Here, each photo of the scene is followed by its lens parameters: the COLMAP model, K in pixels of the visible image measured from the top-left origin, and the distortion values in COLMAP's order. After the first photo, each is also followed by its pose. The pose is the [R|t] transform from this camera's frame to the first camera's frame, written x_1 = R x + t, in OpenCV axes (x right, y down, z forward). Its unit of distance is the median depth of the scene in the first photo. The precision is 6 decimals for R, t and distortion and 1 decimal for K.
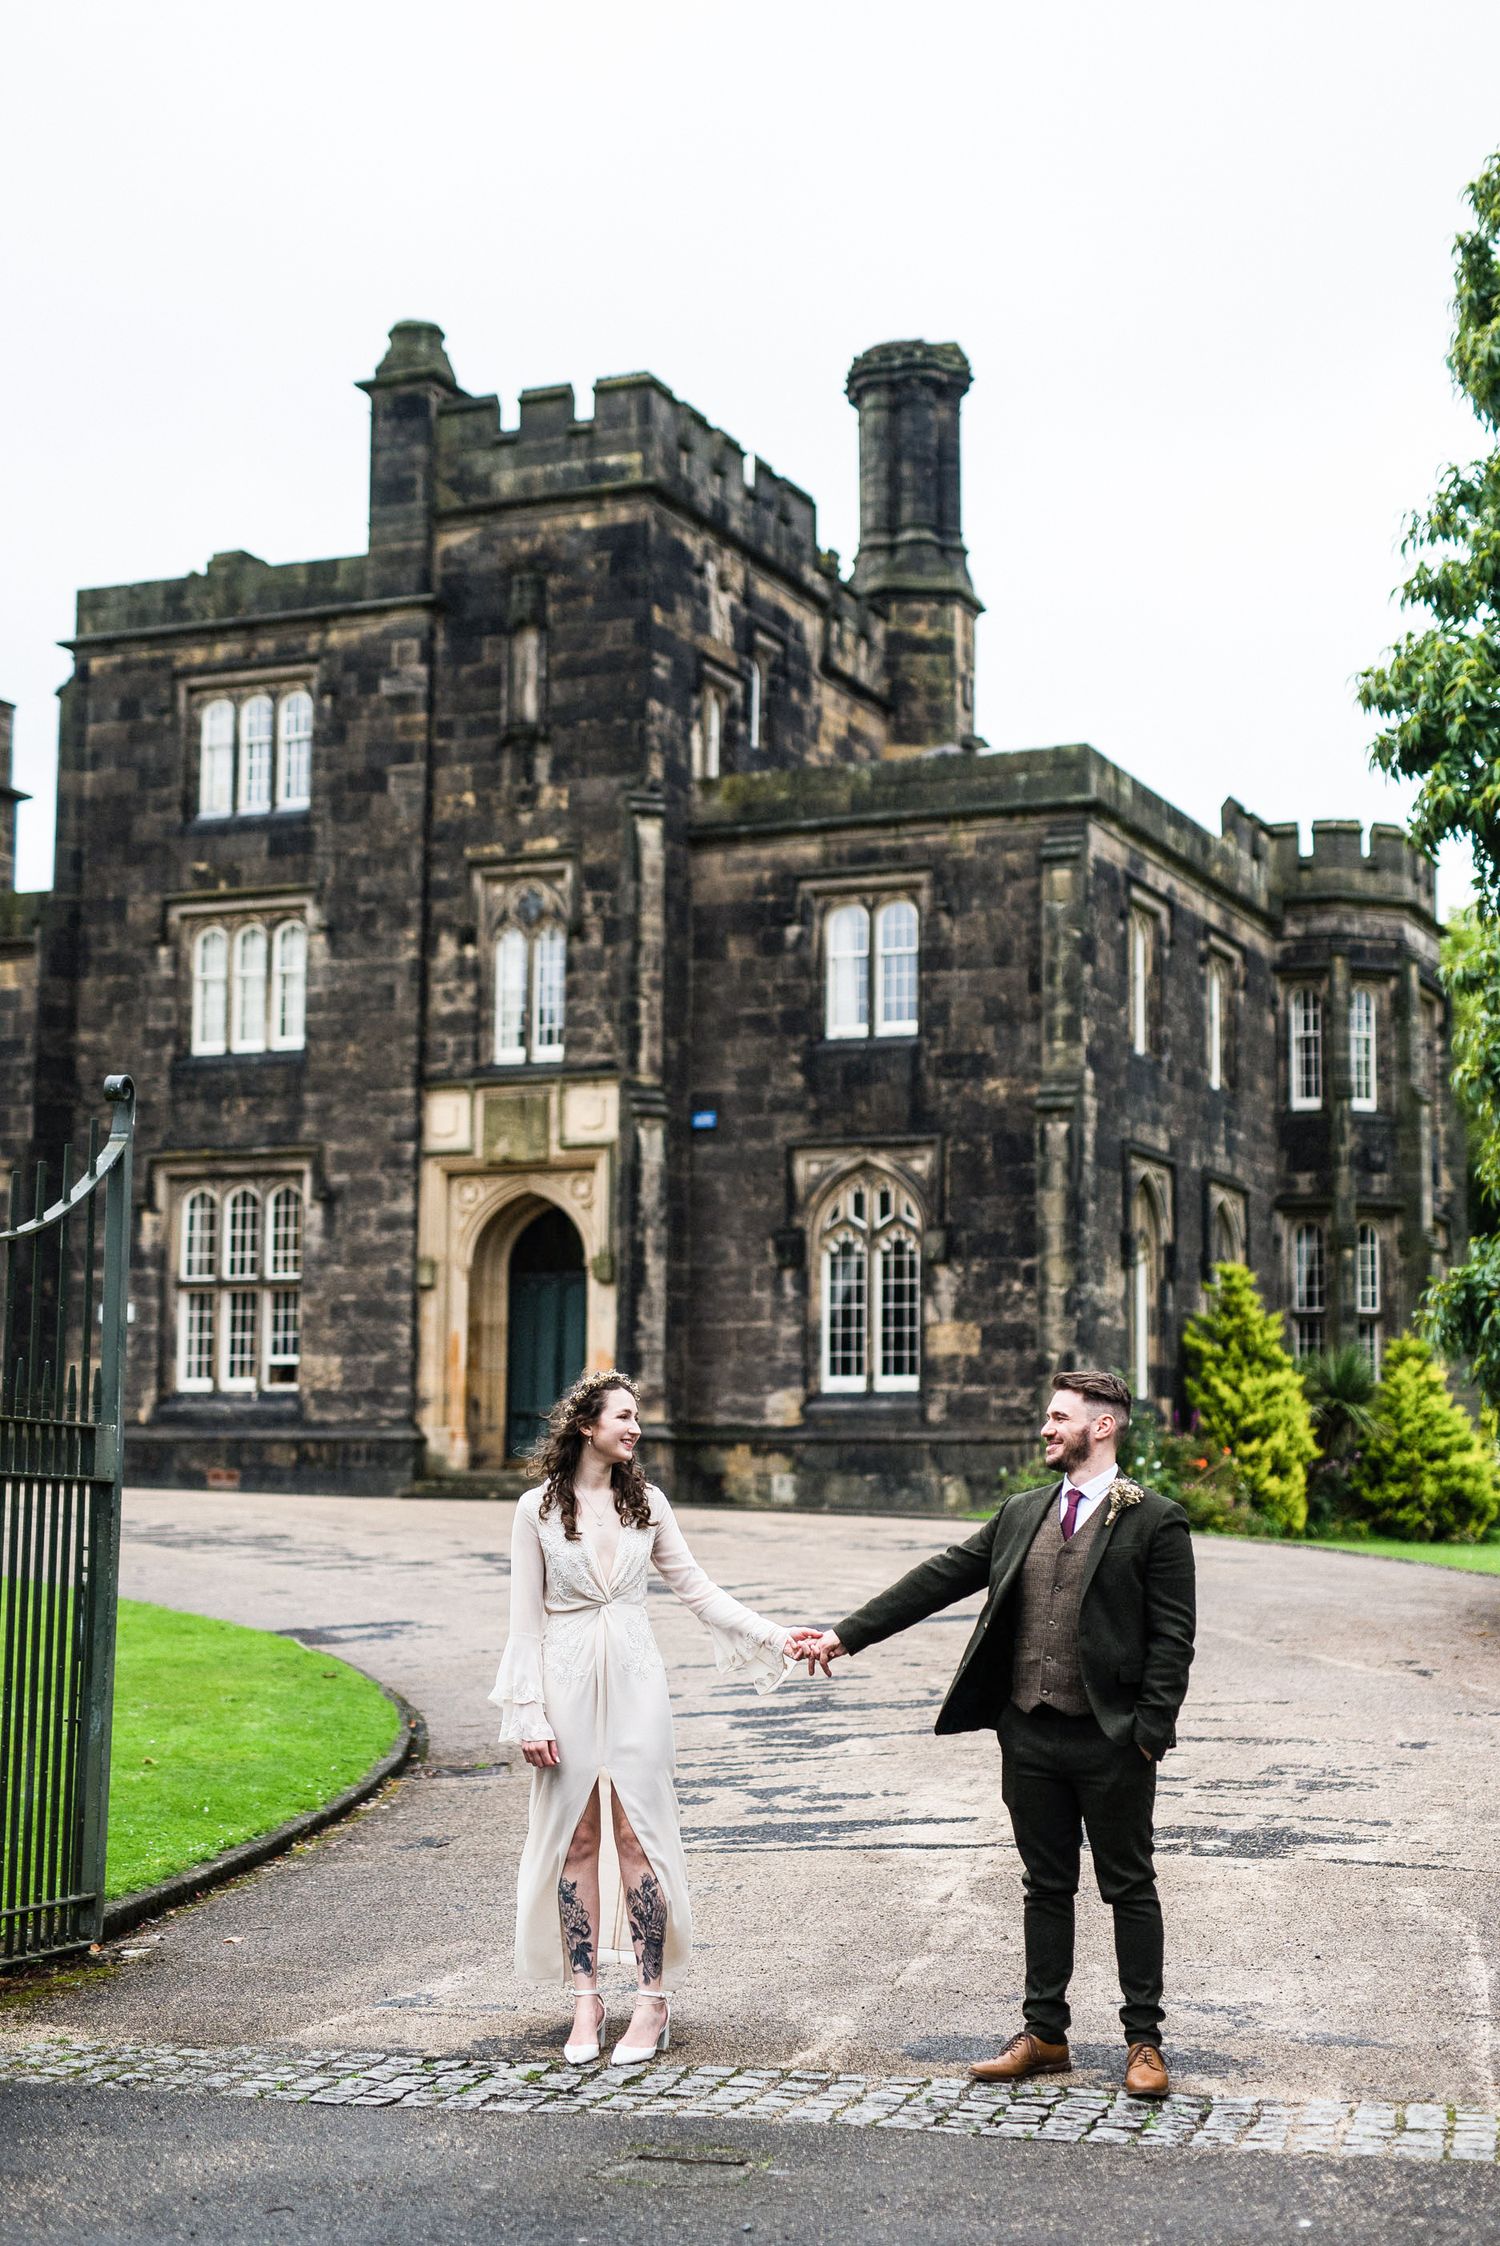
lens RADIAL K [[3160.9, 0, 791.7], [0, 3160.9, 1008.1], [0, 0, 1]] dist [-0.020681, 0.059607]
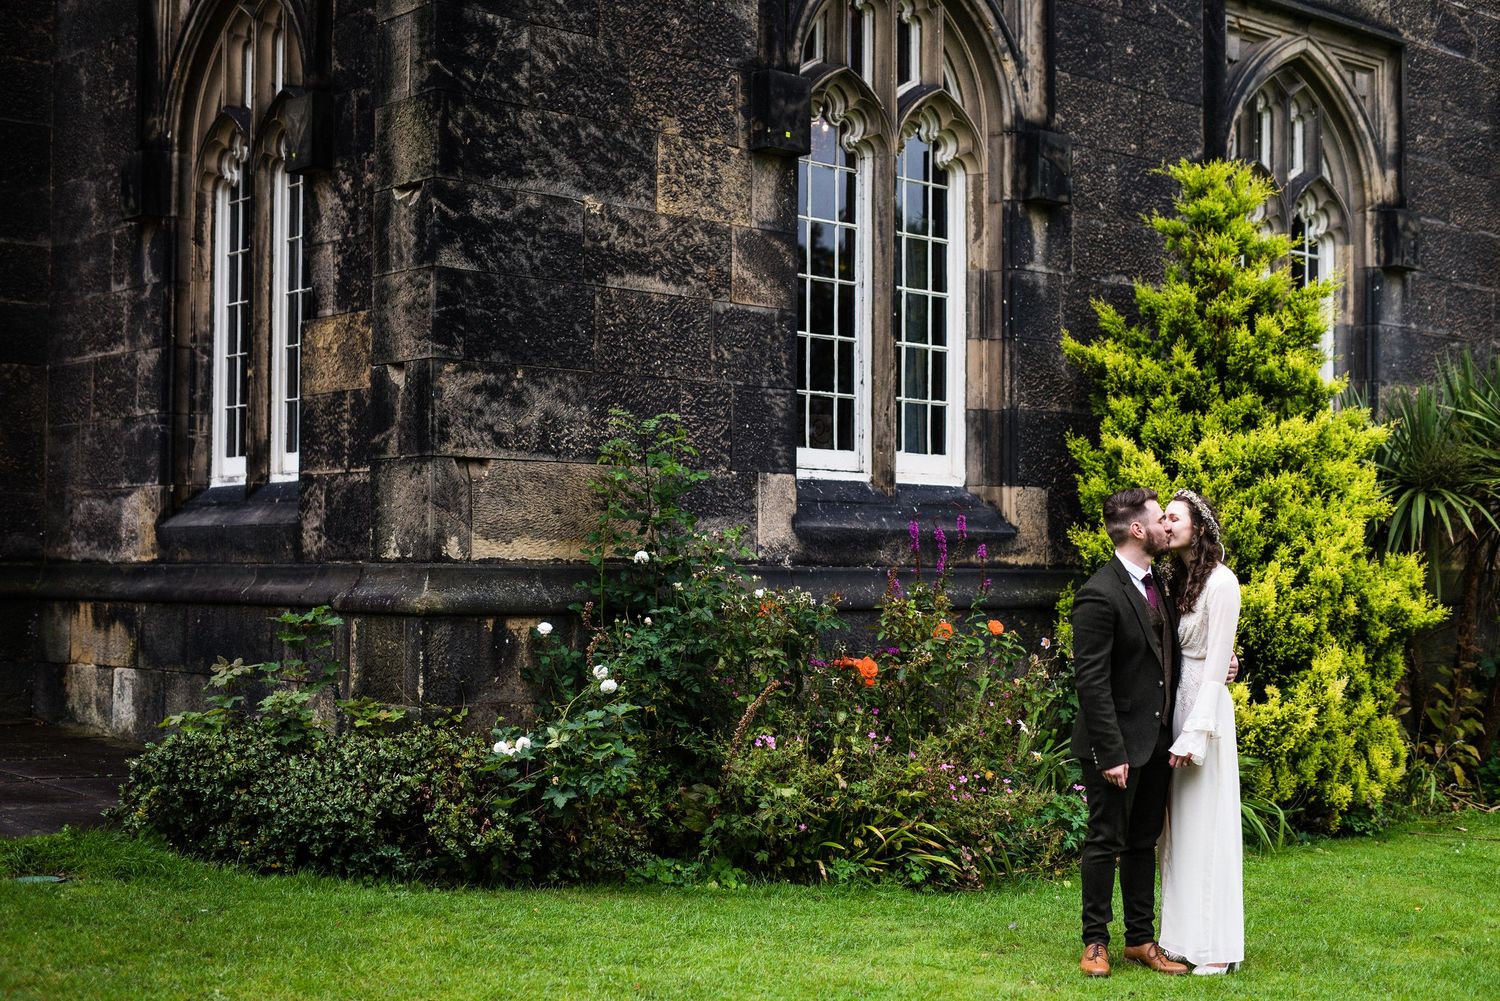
lens RADIAL K [[2092.4, 0, 750.0], [0, 2092.4, 500.5], [0, 0, 1]] dist [0.005071, -0.035292]
pose [[0.912071, -0.020618, -0.409513, 0.197712], [0.070990, 0.991593, 0.108184, 0.091668], [0.403840, -0.127742, 0.905867, 0.724681]]
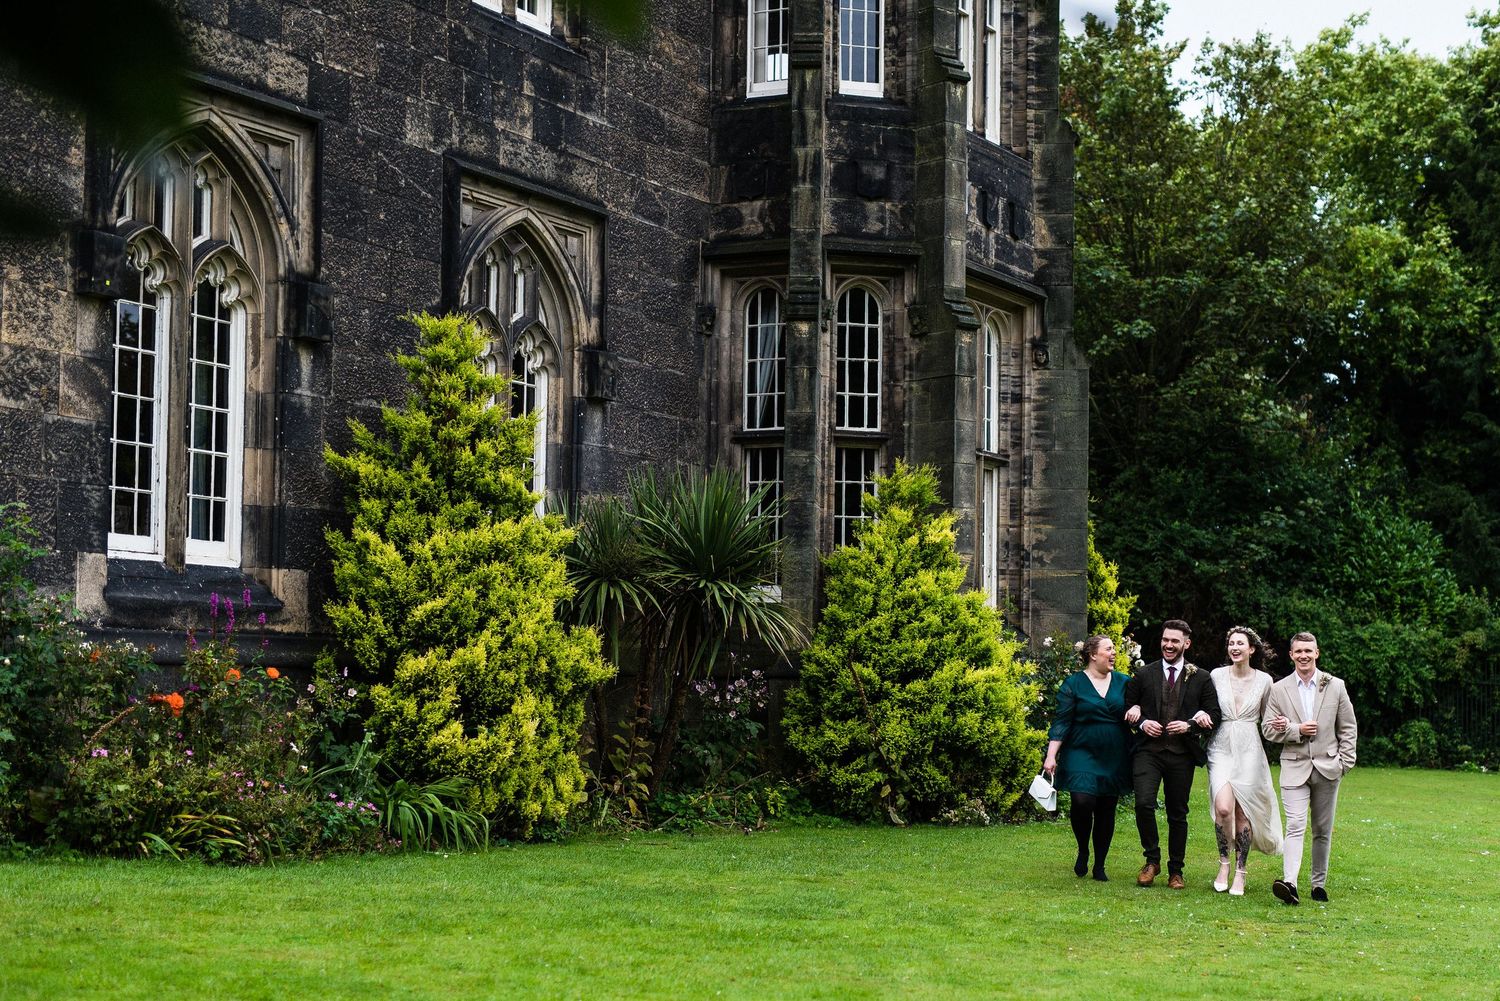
lens RADIAL K [[2513.8, 0, 895.7], [0, 2513.8, 583.4], [0, 0, 1]] dist [0.001086, 0.094663]
pose [[0.999433, -0.002394, -0.033594, 0.230218], [0.006275, 0.993243, 0.115879, 0.077705], [0.033090, -0.116024, 0.992695, 0.585630]]
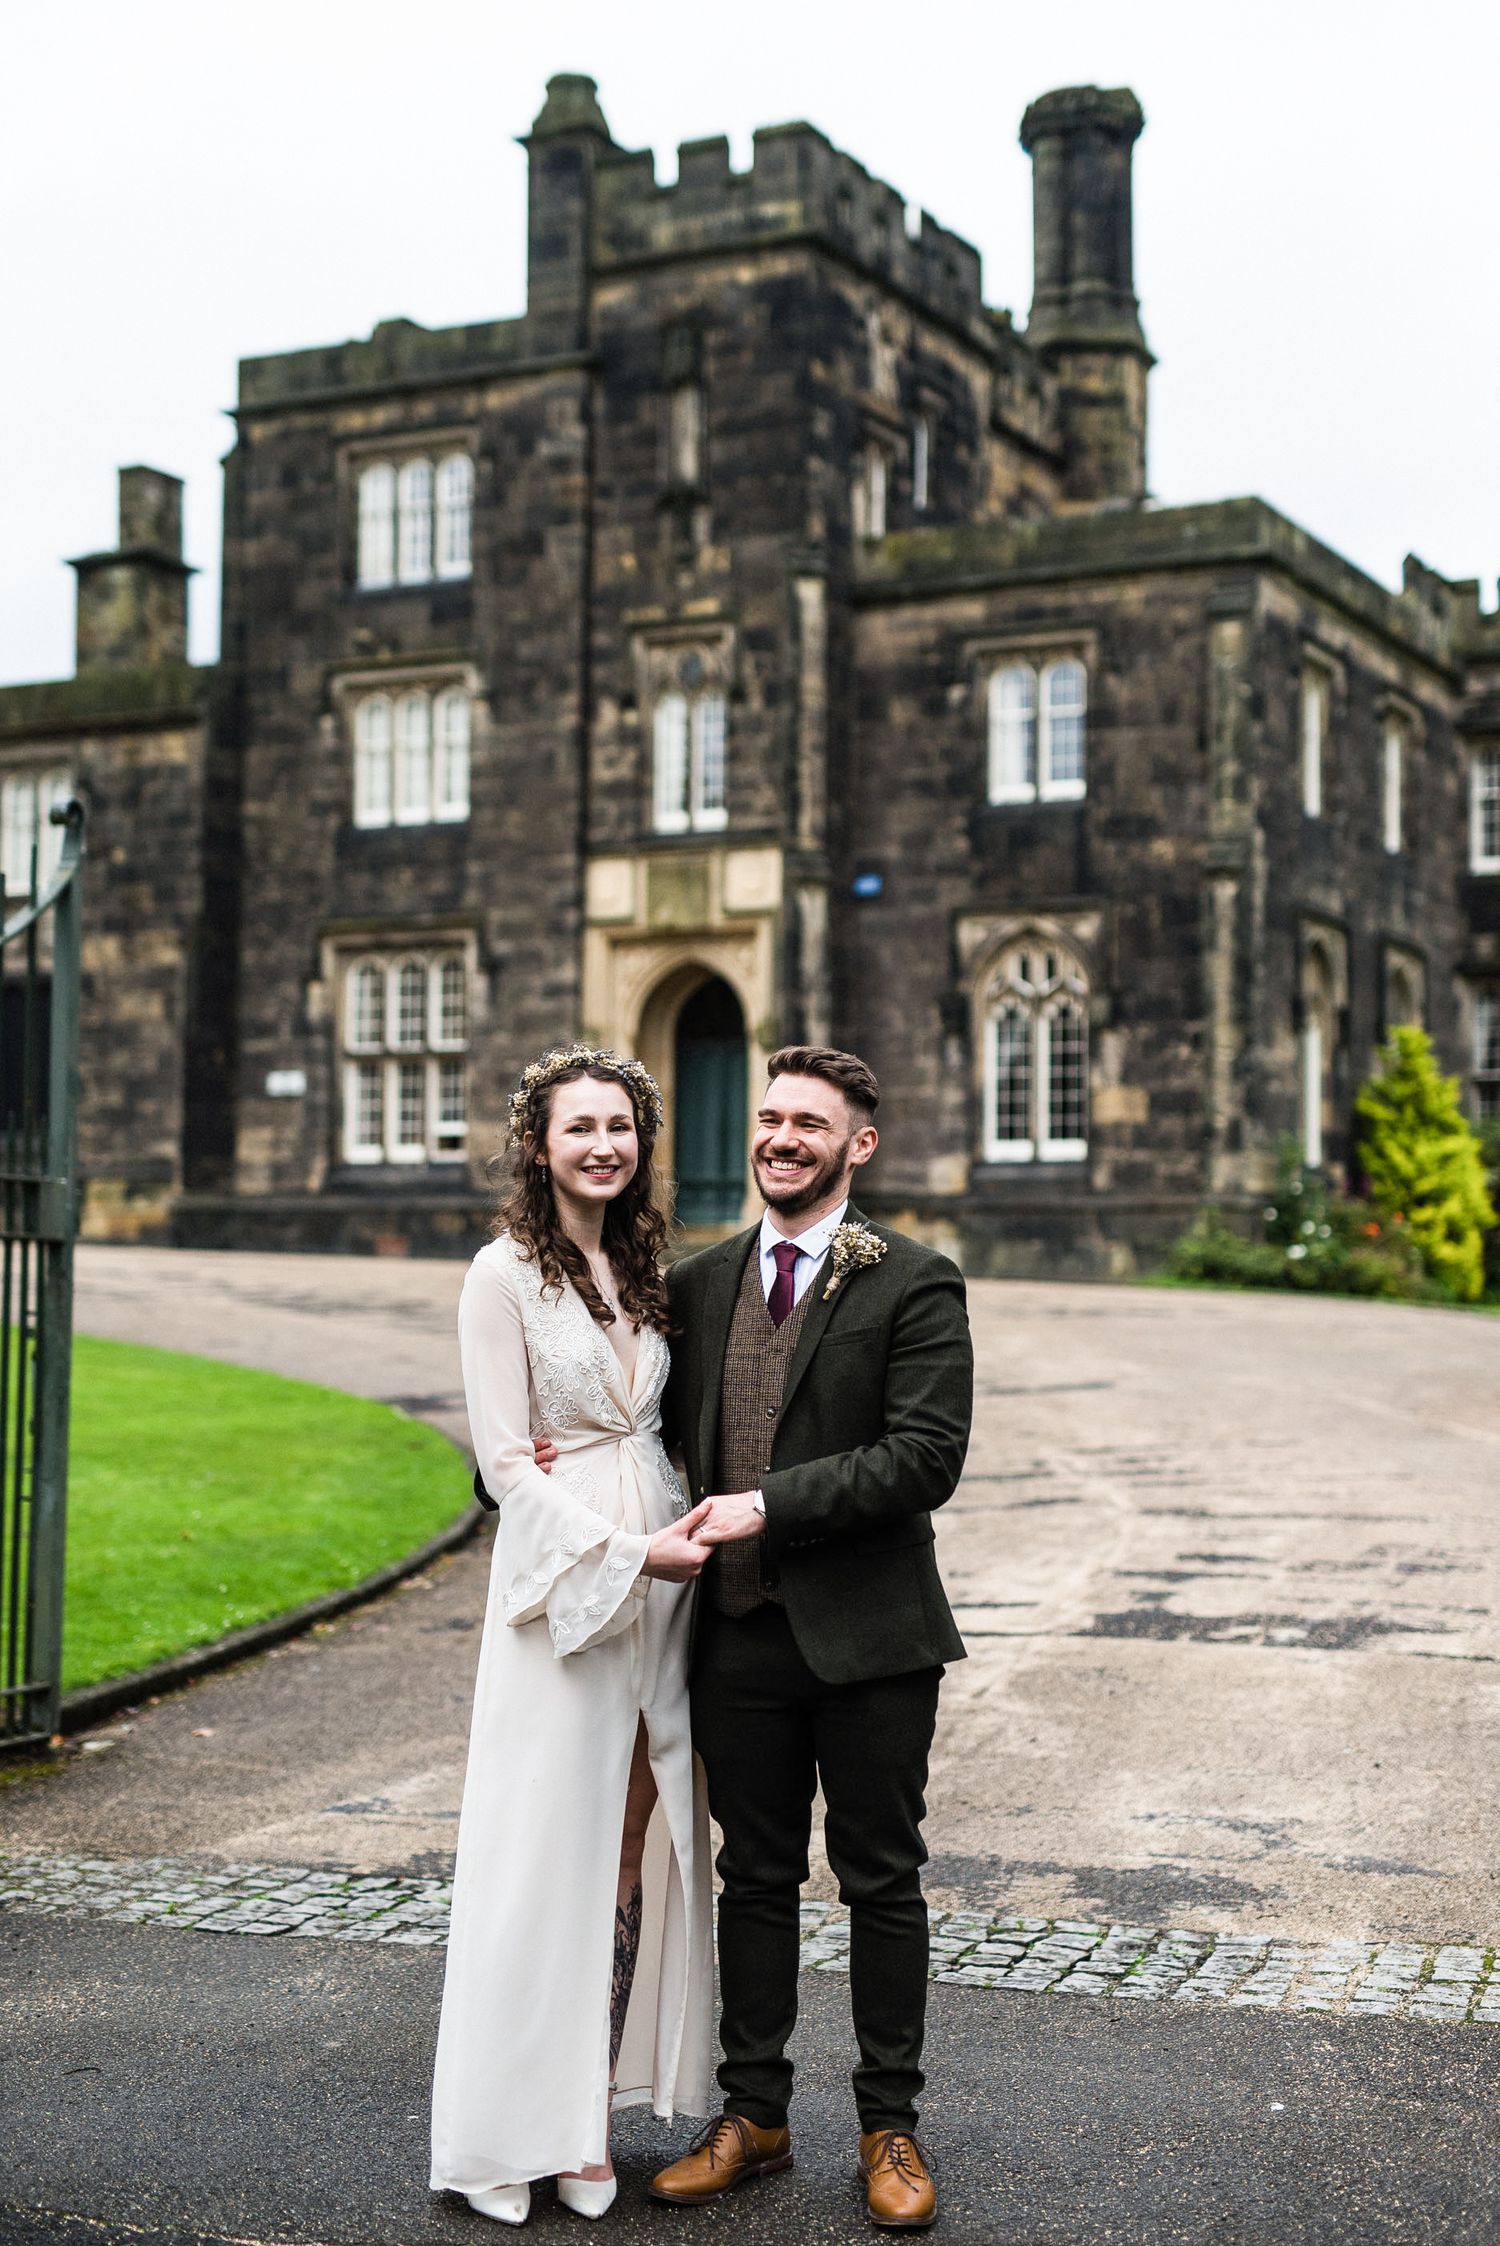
lens RADIAL K [[3160.9, 0, 791.7], [0, 3160.9, 1008.1], [0, 0, 1]] dist [-0.020681, 0.059607]
pose [[0.998266, -0.005396, -0.058618, 0.006546], [0.009615, 0.997363, 0.071936, 0.002458], [0.058075, -0.072375, 0.995685, 0.013728]]
